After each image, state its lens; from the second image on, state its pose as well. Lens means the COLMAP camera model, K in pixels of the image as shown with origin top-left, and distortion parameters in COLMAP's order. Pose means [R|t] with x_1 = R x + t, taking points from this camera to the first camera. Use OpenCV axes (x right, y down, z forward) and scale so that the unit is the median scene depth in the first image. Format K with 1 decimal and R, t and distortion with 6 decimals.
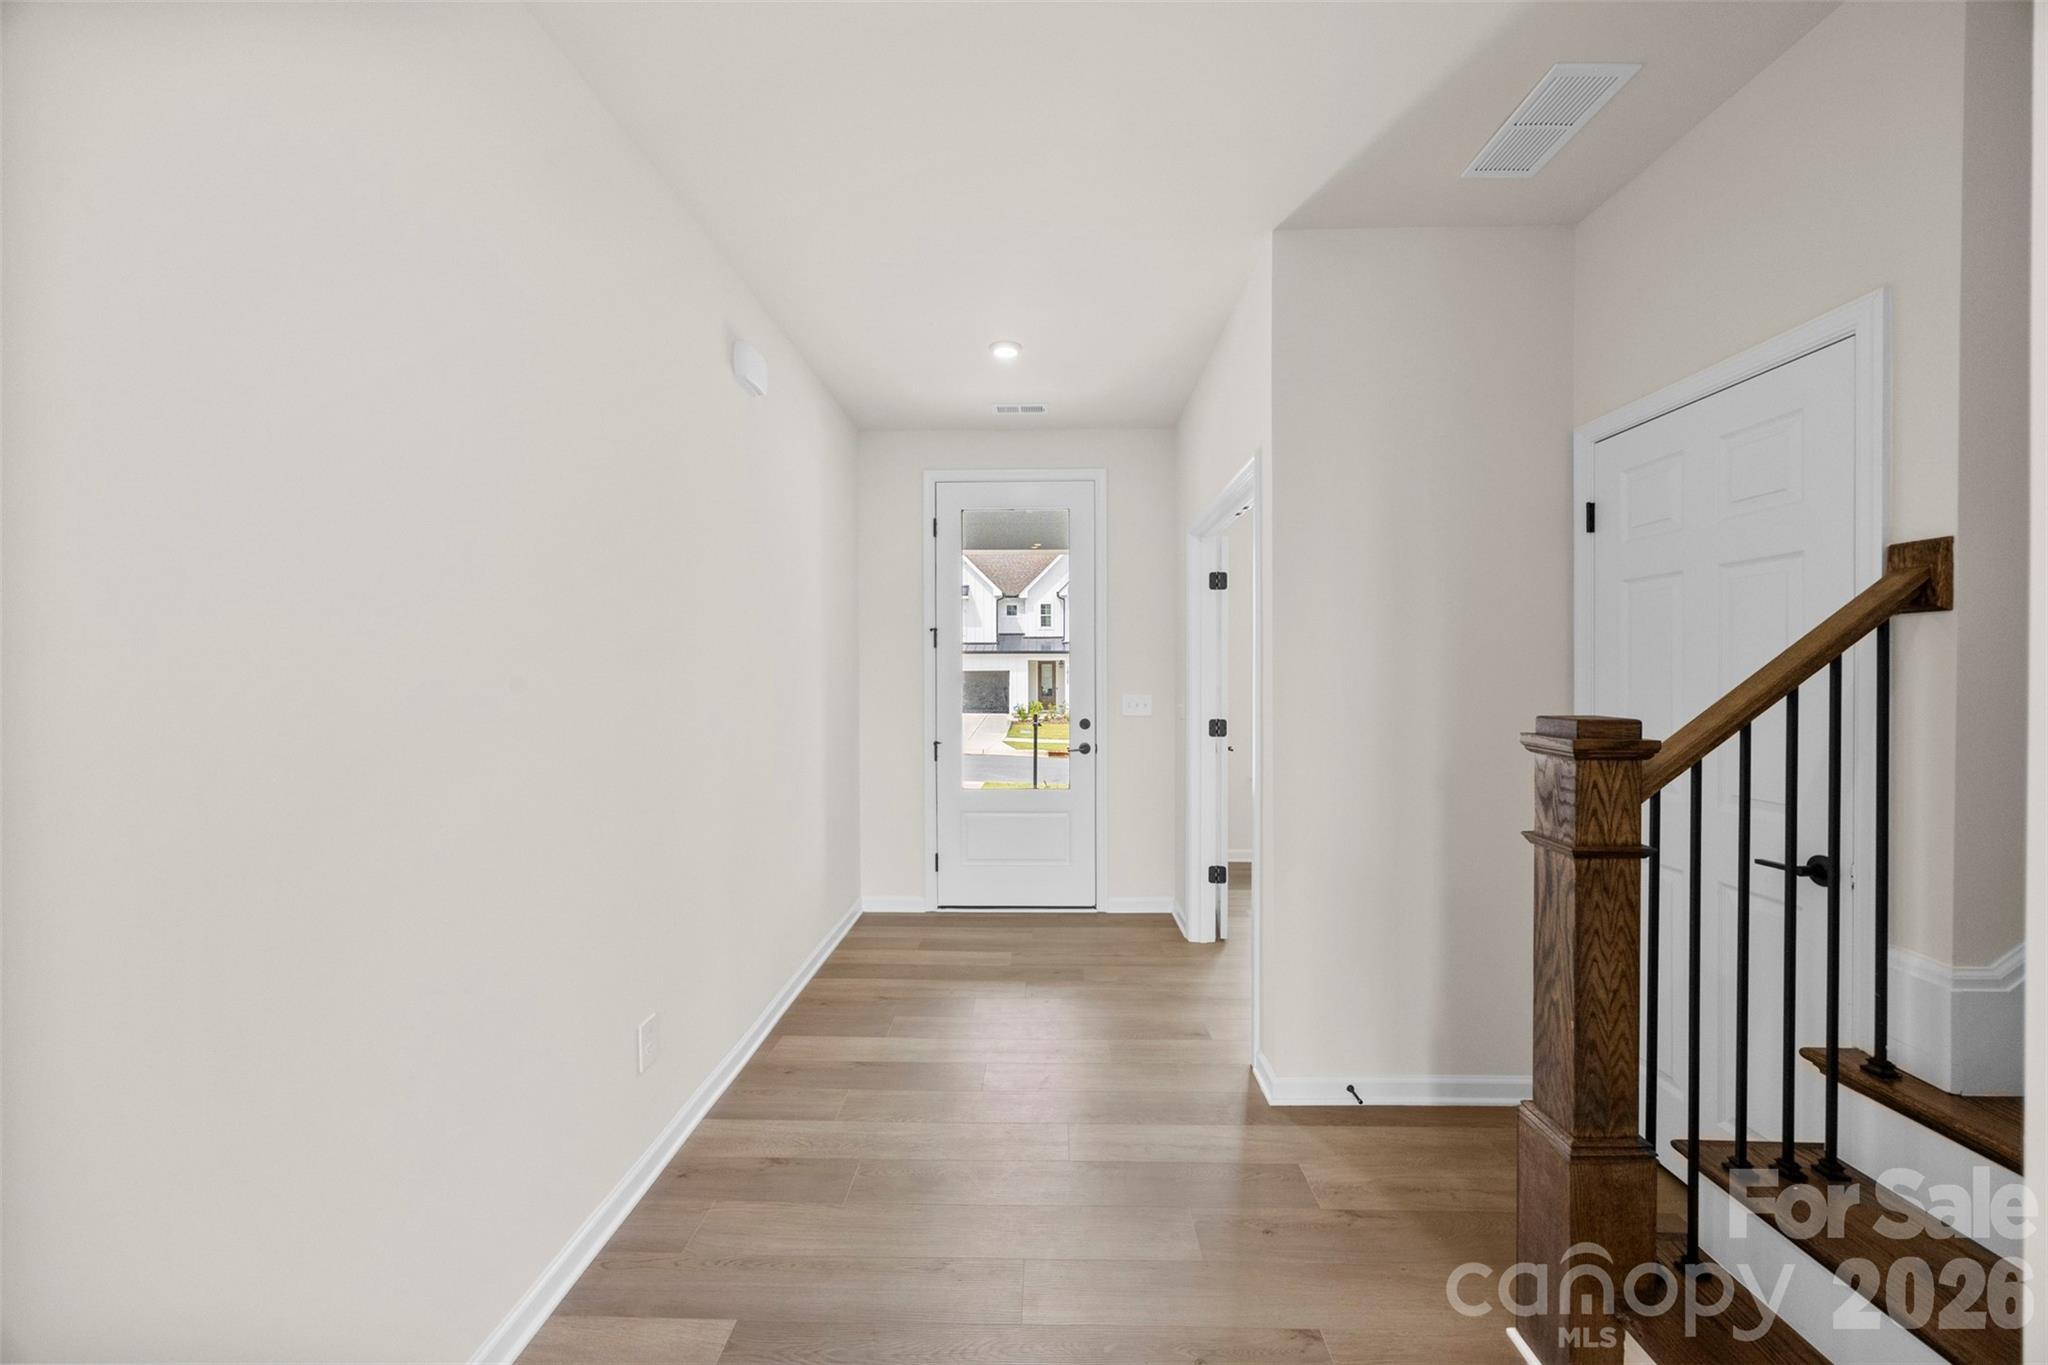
lens RADIAL K [[779.9, 0, 1018.5], [0, 779.9, 682.1], [0, 0, 1]] dist [-0.005412, 0.000790]
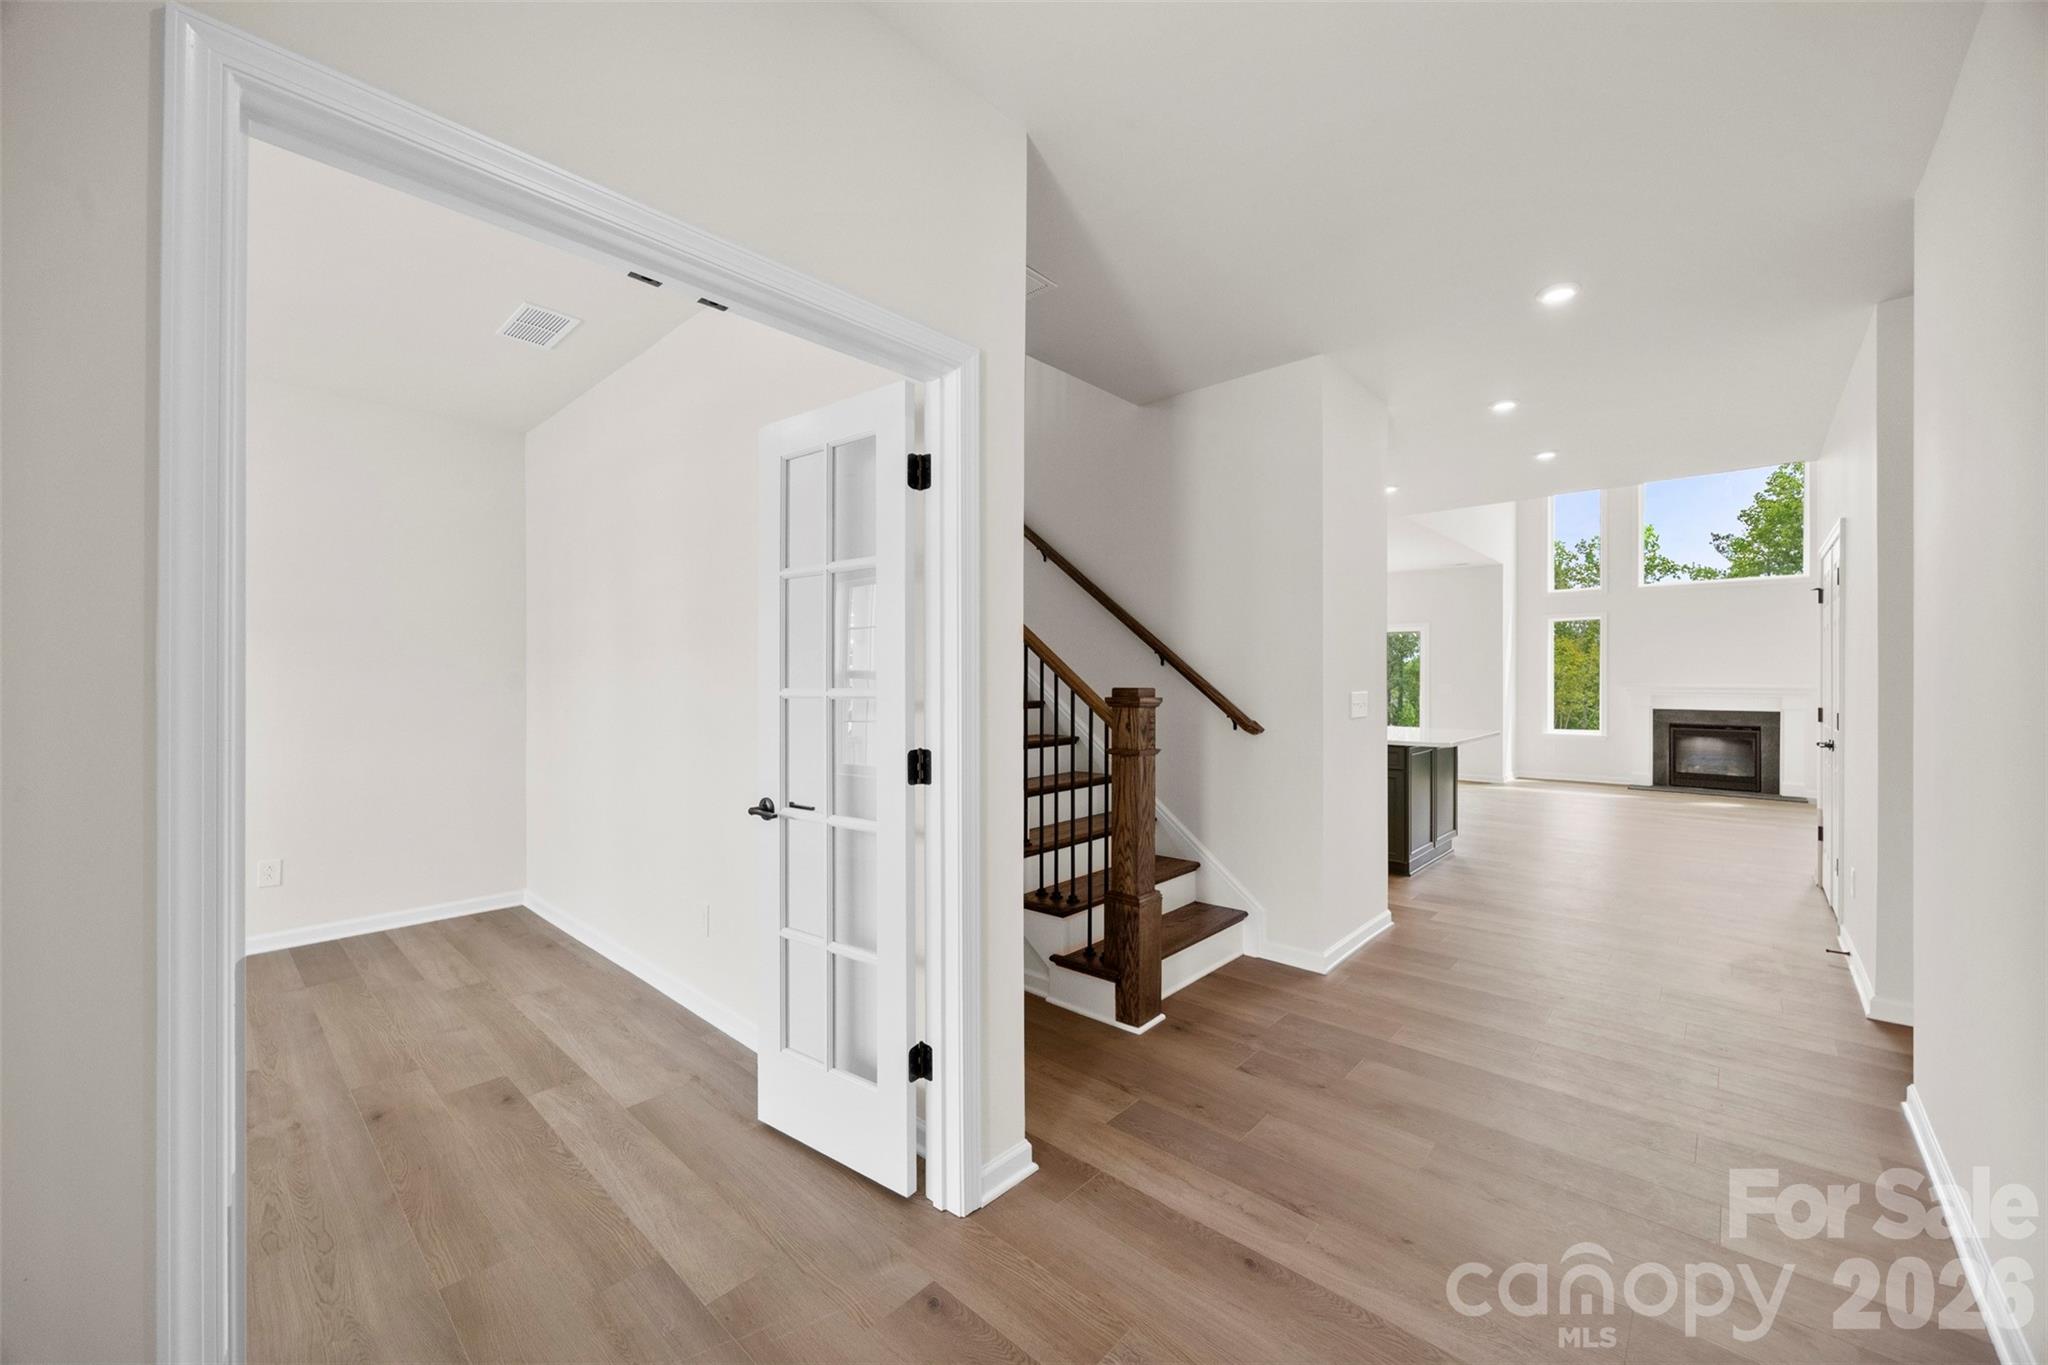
lens RADIAL K [[779.9, 0, 1025.6], [0, 779.9, 685.1], [0, 0, 1]] dist [-0.005412, 0.000790]
pose [[-0.763837, 0.001558, 0.645407, -0.122656], [0.010852, 0.999887, 0.010430, 0.002248], [-0.645318, 0.014971, -0.763768, 0.930465]]
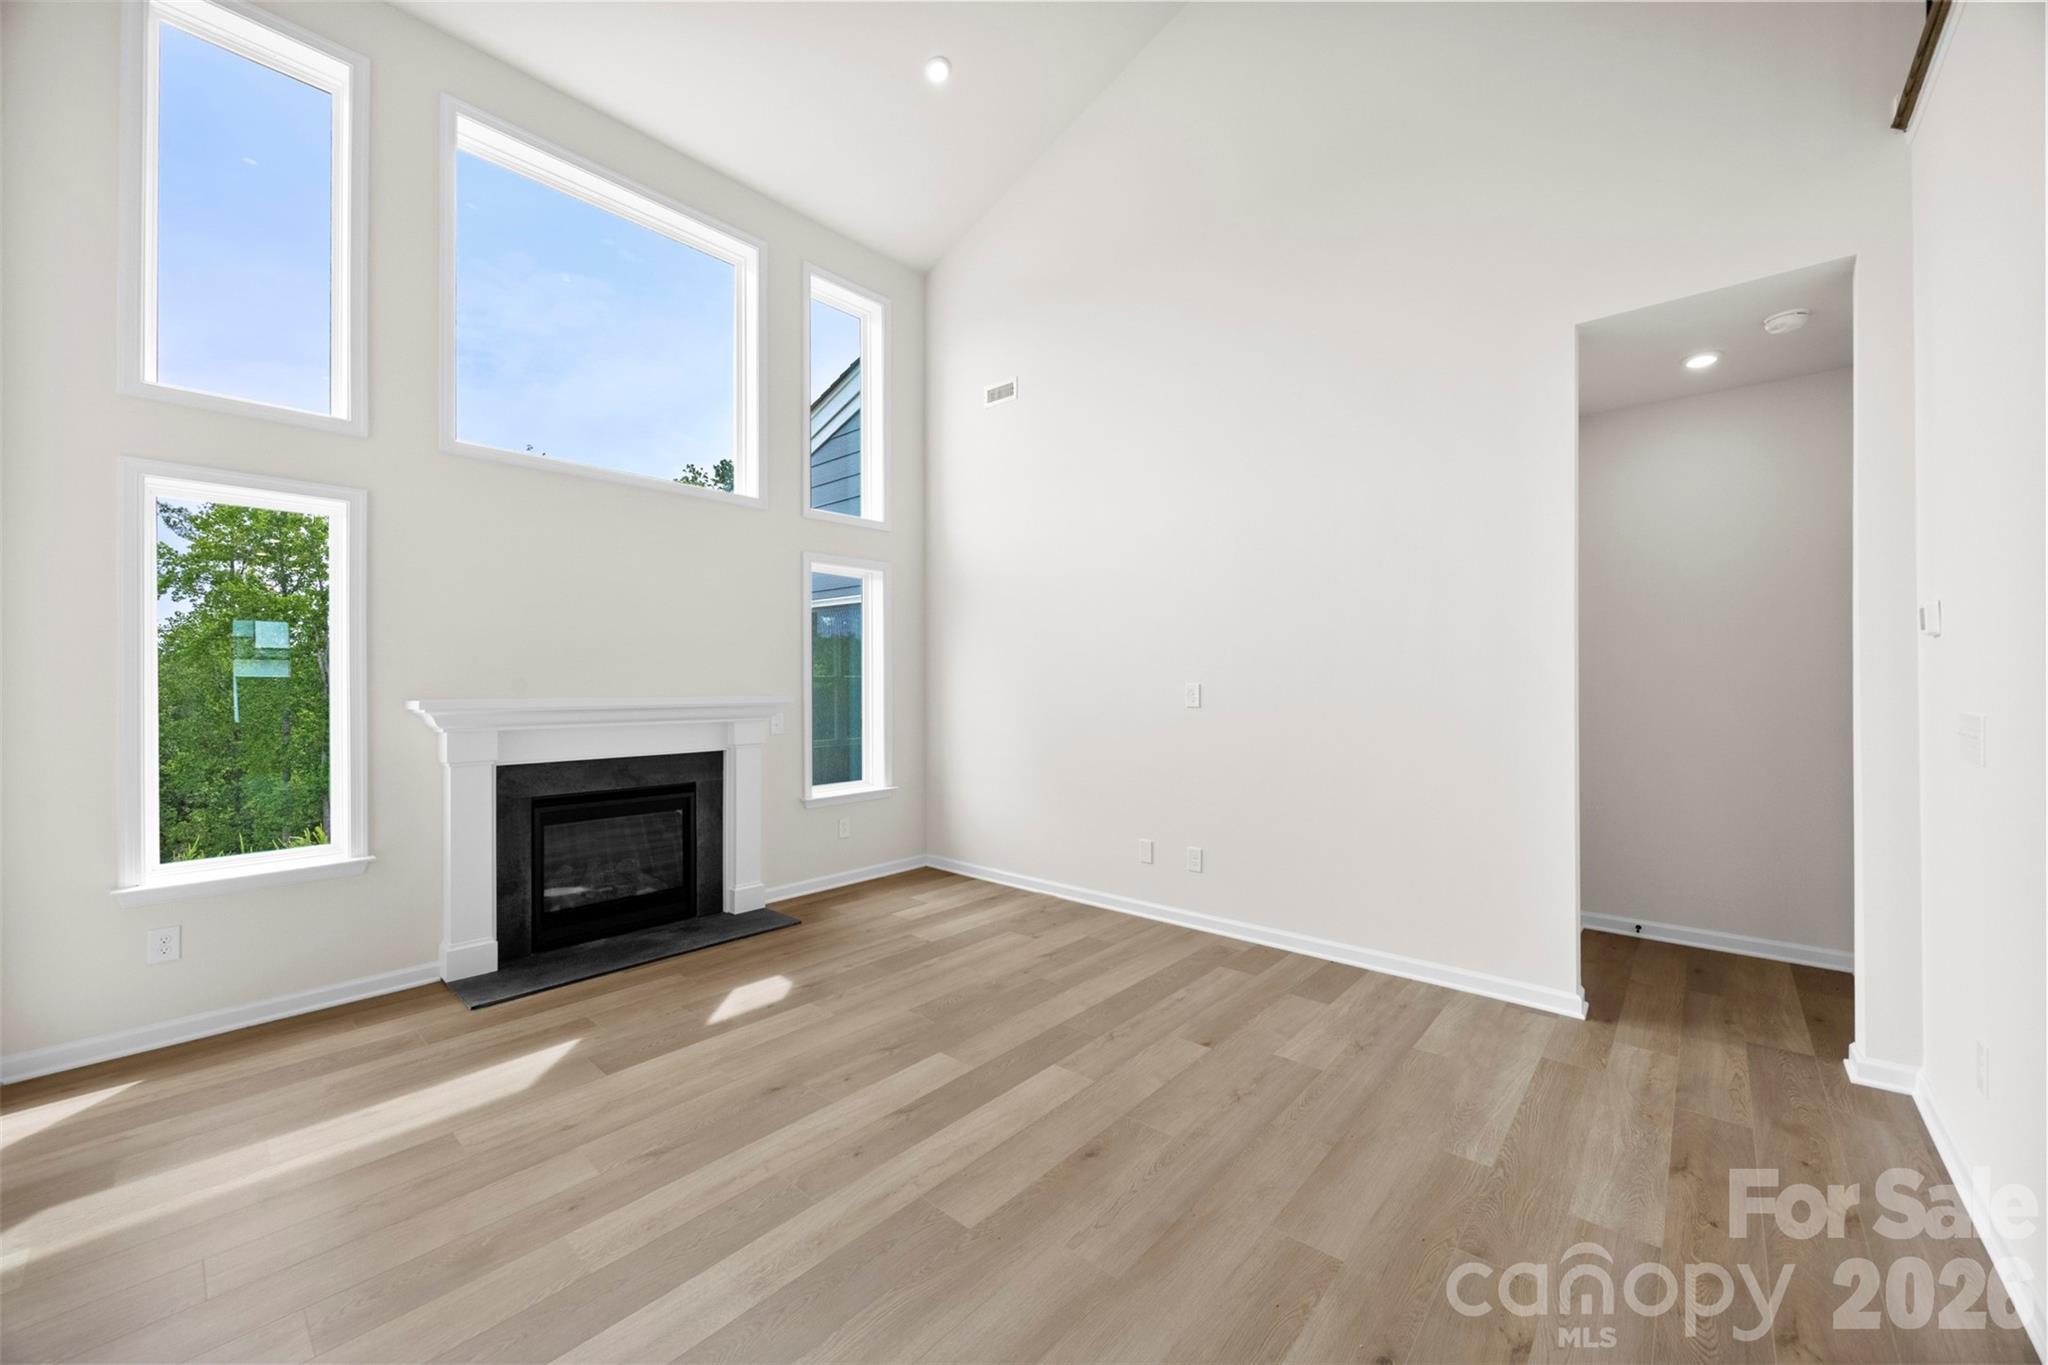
lens RADIAL K [[779.9, 0, 1036.9], [0, 779.9, 678.9], [0, 0, 1]] dist [-0.005412, 0.000790]
pose [[-0.626442, 0.004753, -0.779453, 0.227616], [-0.000763, 0.999977, 0.006712, 0.009056], [0.779467, 0.004800, -0.626425, -0.854947]]
